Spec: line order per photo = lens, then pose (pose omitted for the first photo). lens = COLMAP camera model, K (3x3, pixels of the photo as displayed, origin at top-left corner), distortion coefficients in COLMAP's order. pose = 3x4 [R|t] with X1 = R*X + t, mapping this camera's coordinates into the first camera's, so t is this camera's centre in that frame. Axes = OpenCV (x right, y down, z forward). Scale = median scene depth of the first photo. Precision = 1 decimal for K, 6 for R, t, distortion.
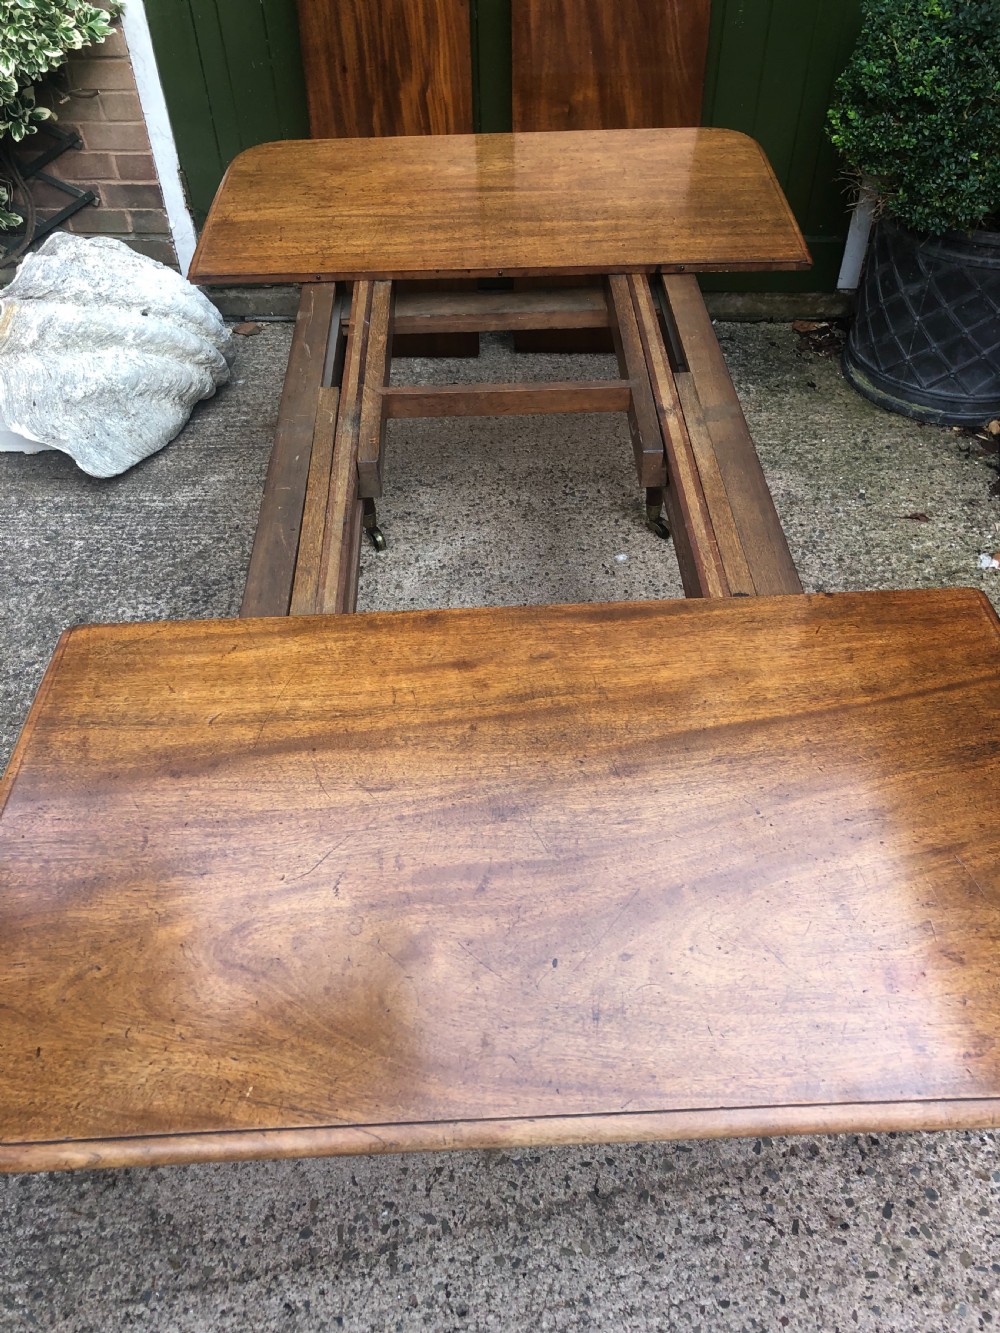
lens RADIAL K [[1088.6, 0, 509.0], [0, 1088.6, 653.3], [0, 0, 1]] dist [0.006920, 0.006818]
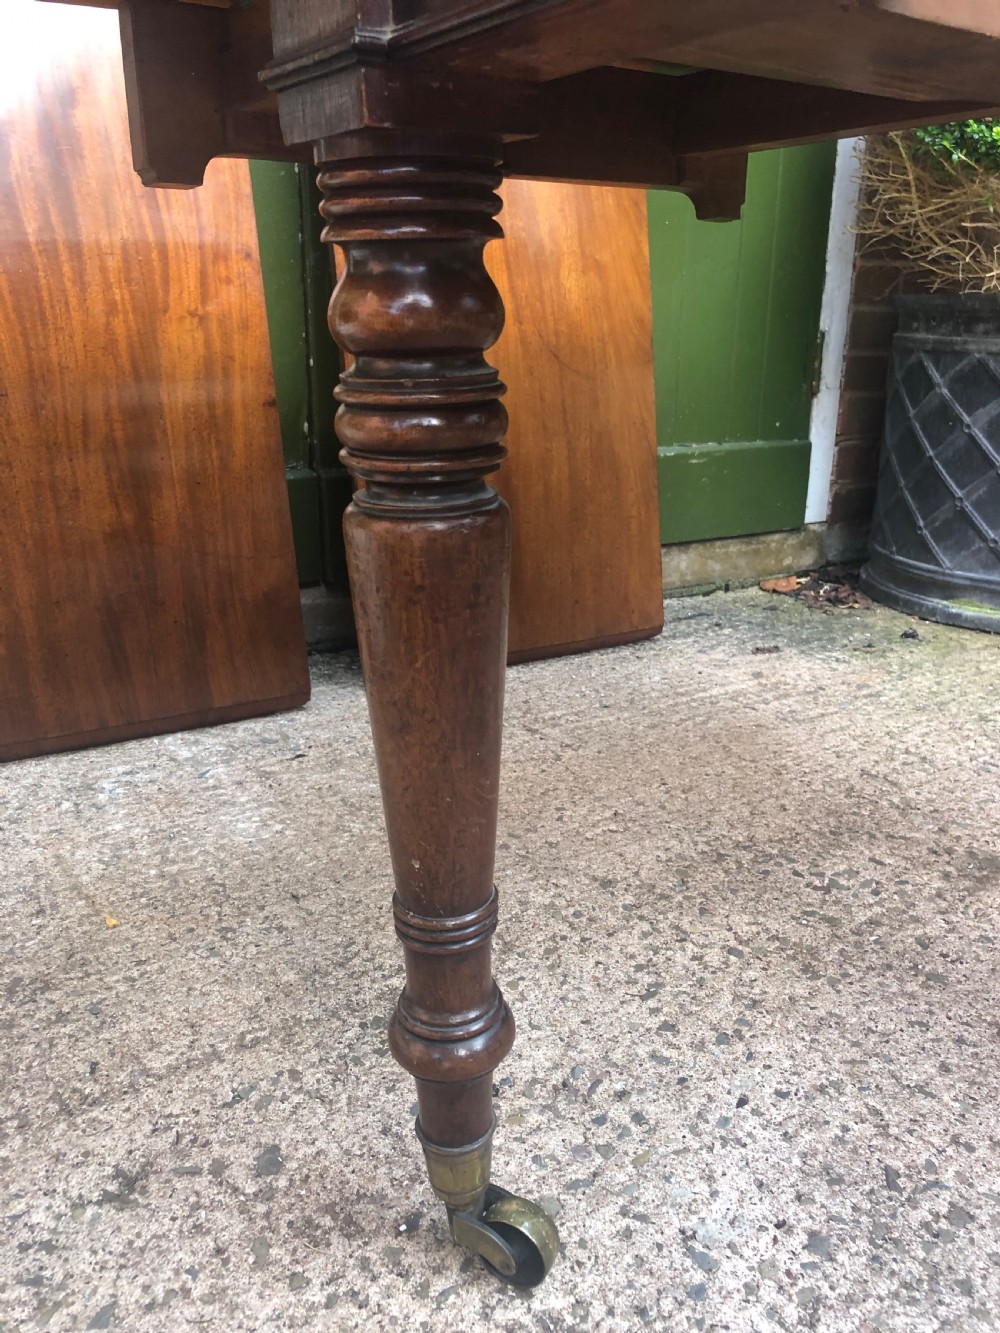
lens RADIAL K [[1103.4, 0, 504.8], [0, 1103.4, 643.0], [0, 0, 1]] dist [-0.011062, 0.033684]
pose [[0.850698, -0.136198, 0.507703, -0.224855], [0.358715, 0.856418, -0.371311, -0.127811], [-0.384234, 0.497994, 0.777410, 0.764246]]
